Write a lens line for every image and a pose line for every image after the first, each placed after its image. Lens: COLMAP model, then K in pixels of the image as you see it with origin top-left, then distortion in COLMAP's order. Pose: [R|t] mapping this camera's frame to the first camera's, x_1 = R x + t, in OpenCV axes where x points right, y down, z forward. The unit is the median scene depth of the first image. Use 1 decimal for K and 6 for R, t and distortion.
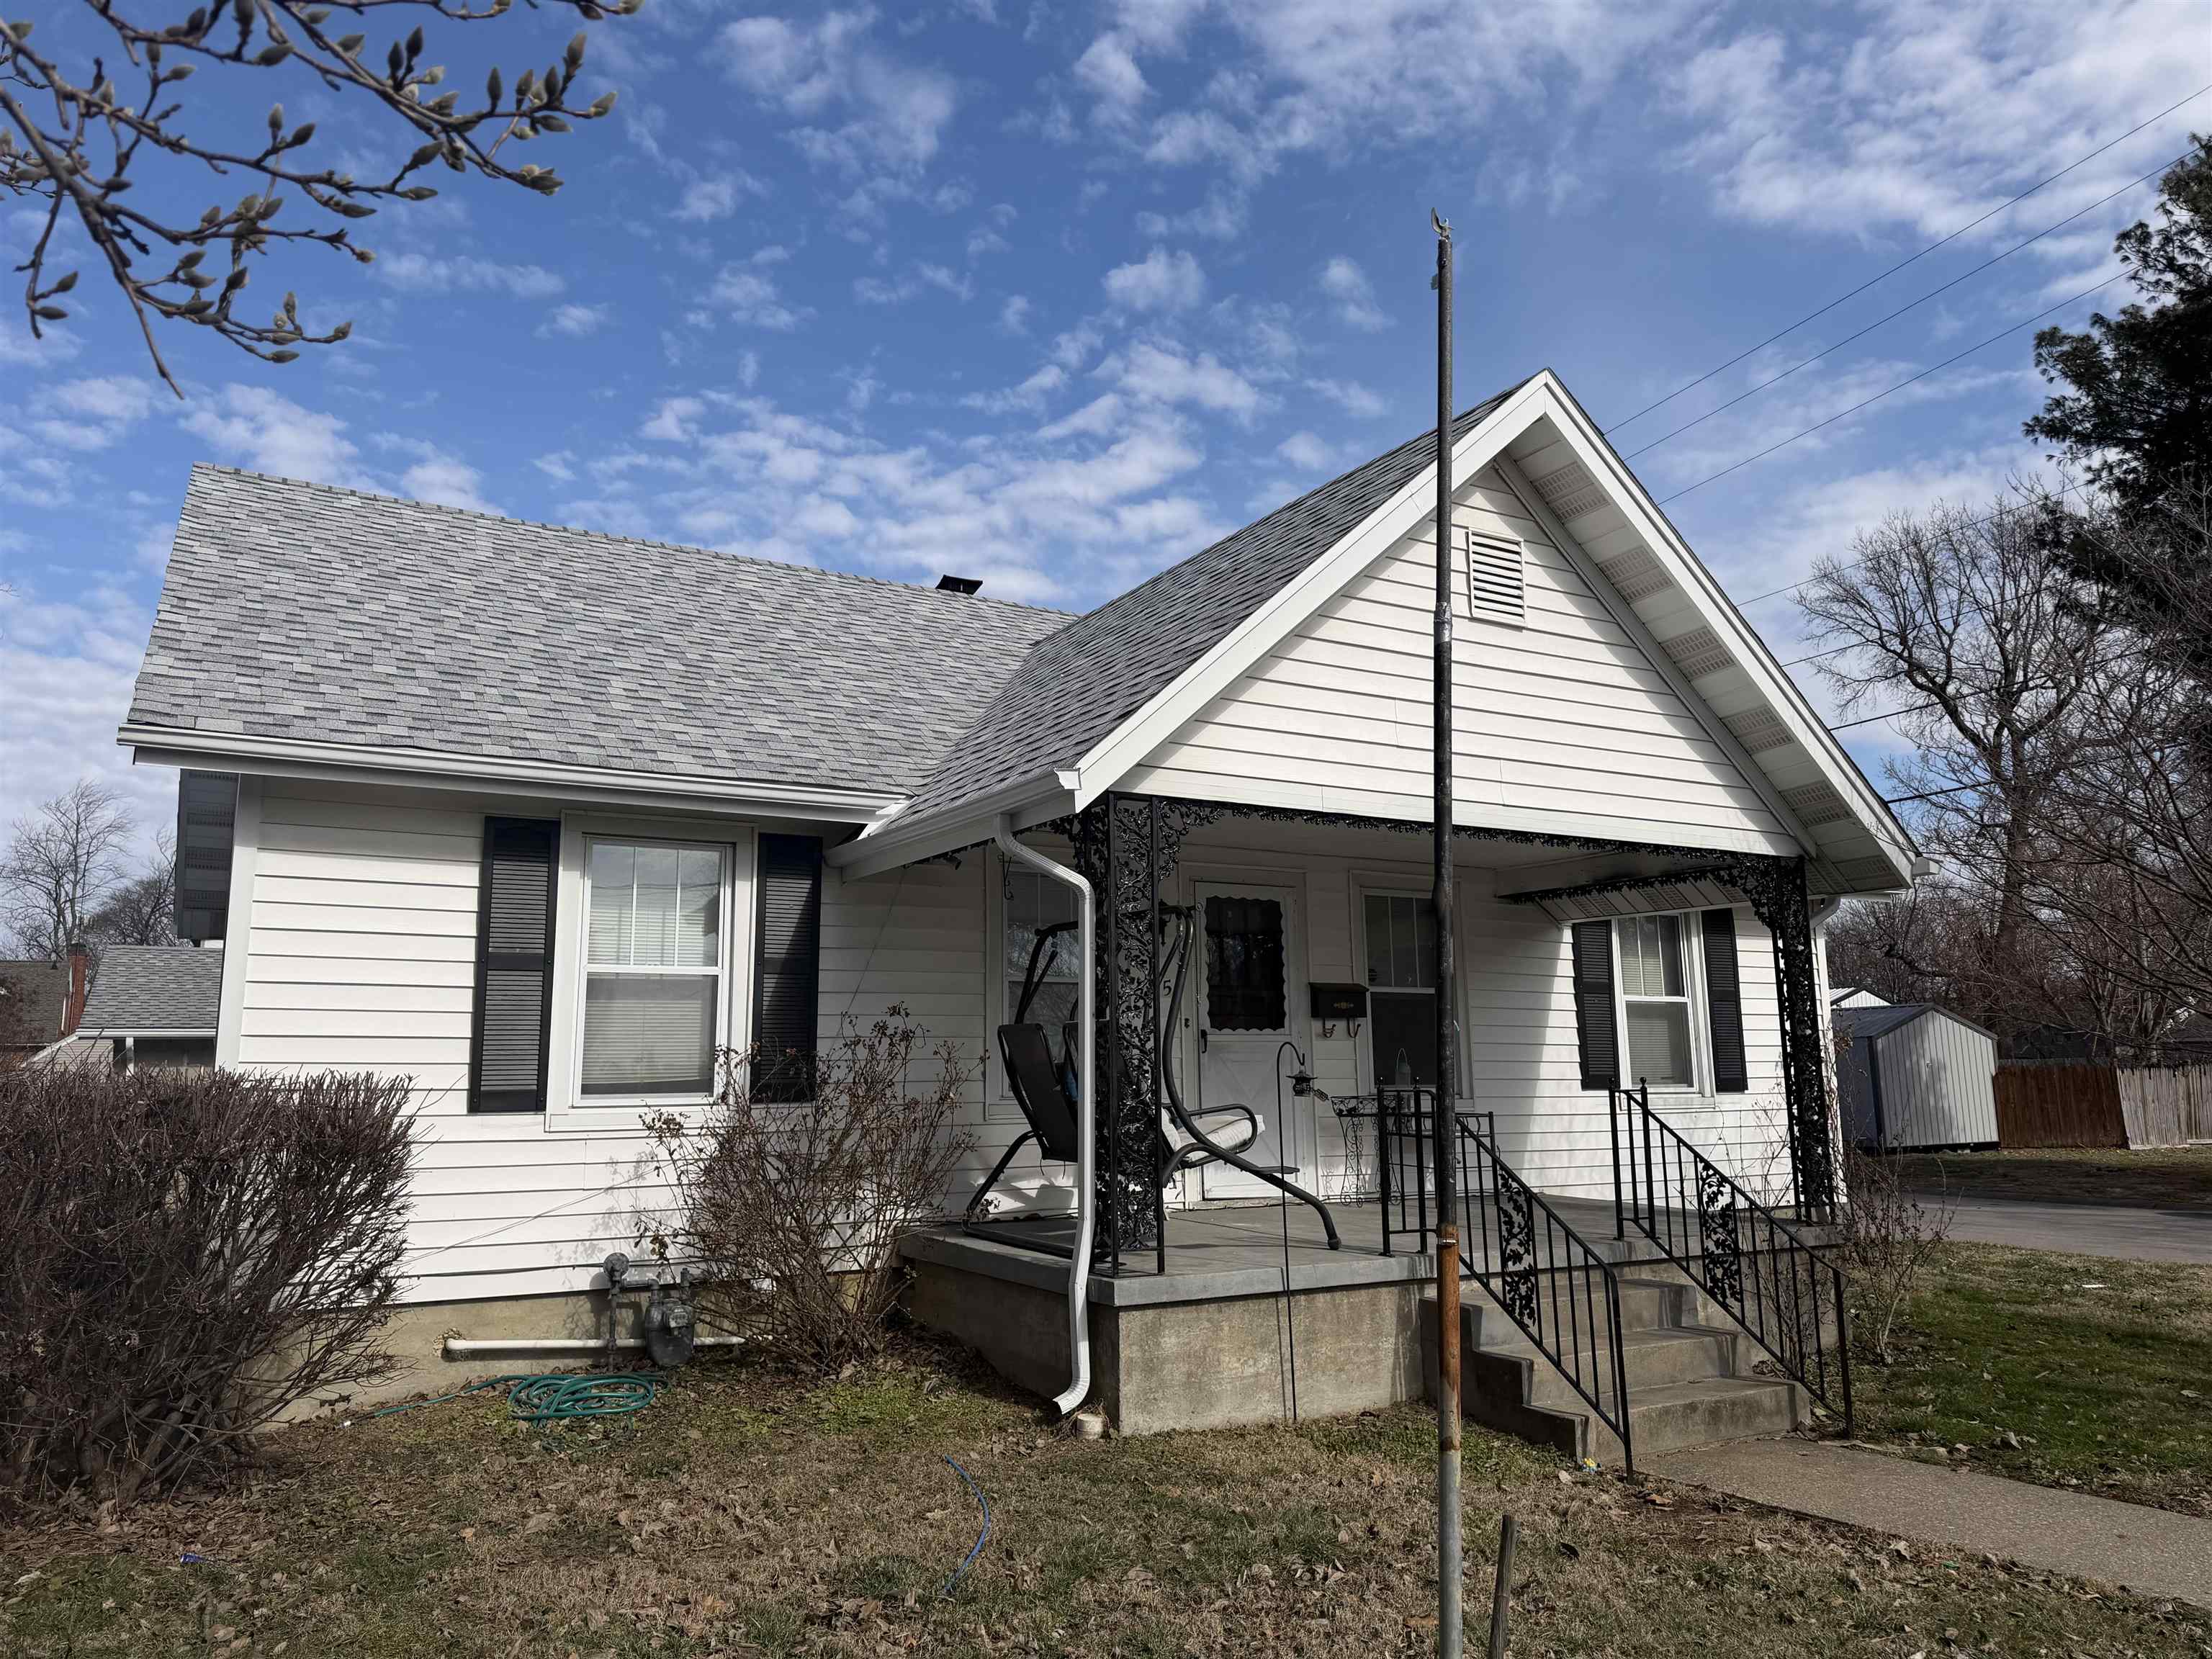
lens RADIAL K [[1556.5, 0, 1106.0], [0, 1556.5, 829.5], [0, 0, 1]] dist [0.074095, -0.000551]
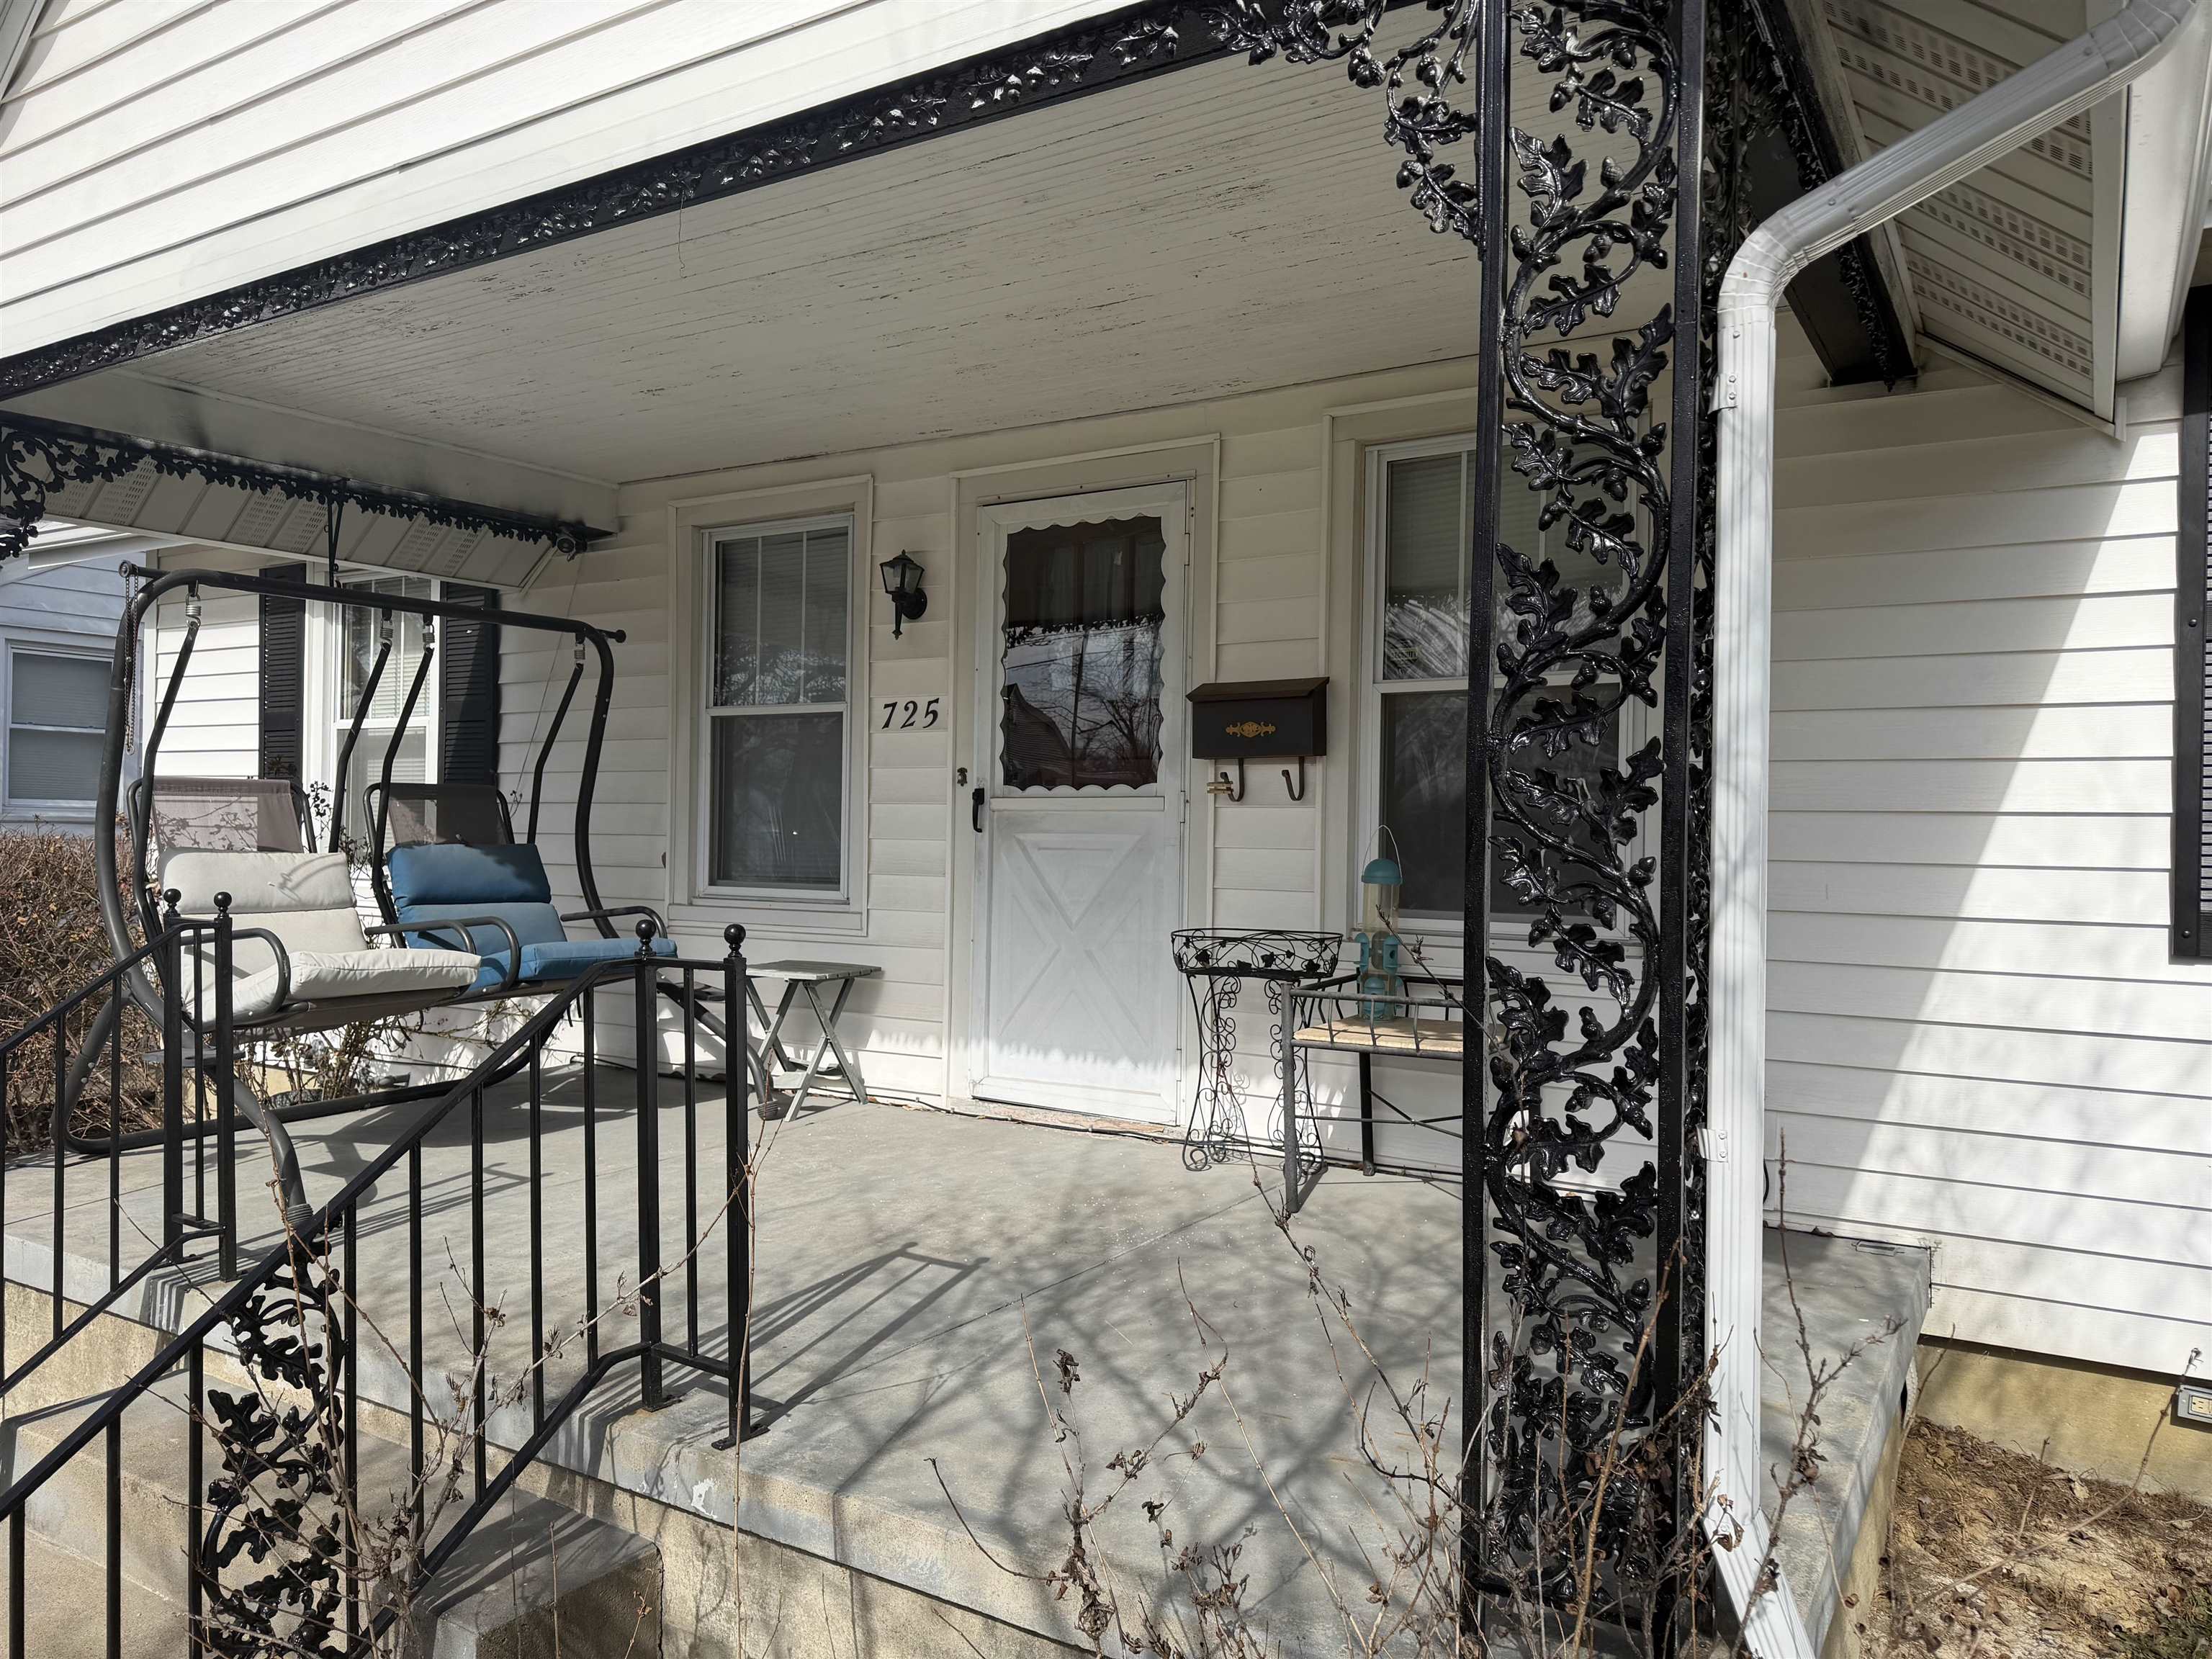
lens RADIAL K [[1556.5, 0, 1106.0], [0, 1556.5, 829.5], [0, 0, 1]] dist [0.074095, -0.000551]
pose [[0.492960, 0.010071, -0.869994, 0.517506], [0.120591, 0.989491, 0.079784, 0.100779], [0.861655, -0.144244, 0.486565, 0.747168]]
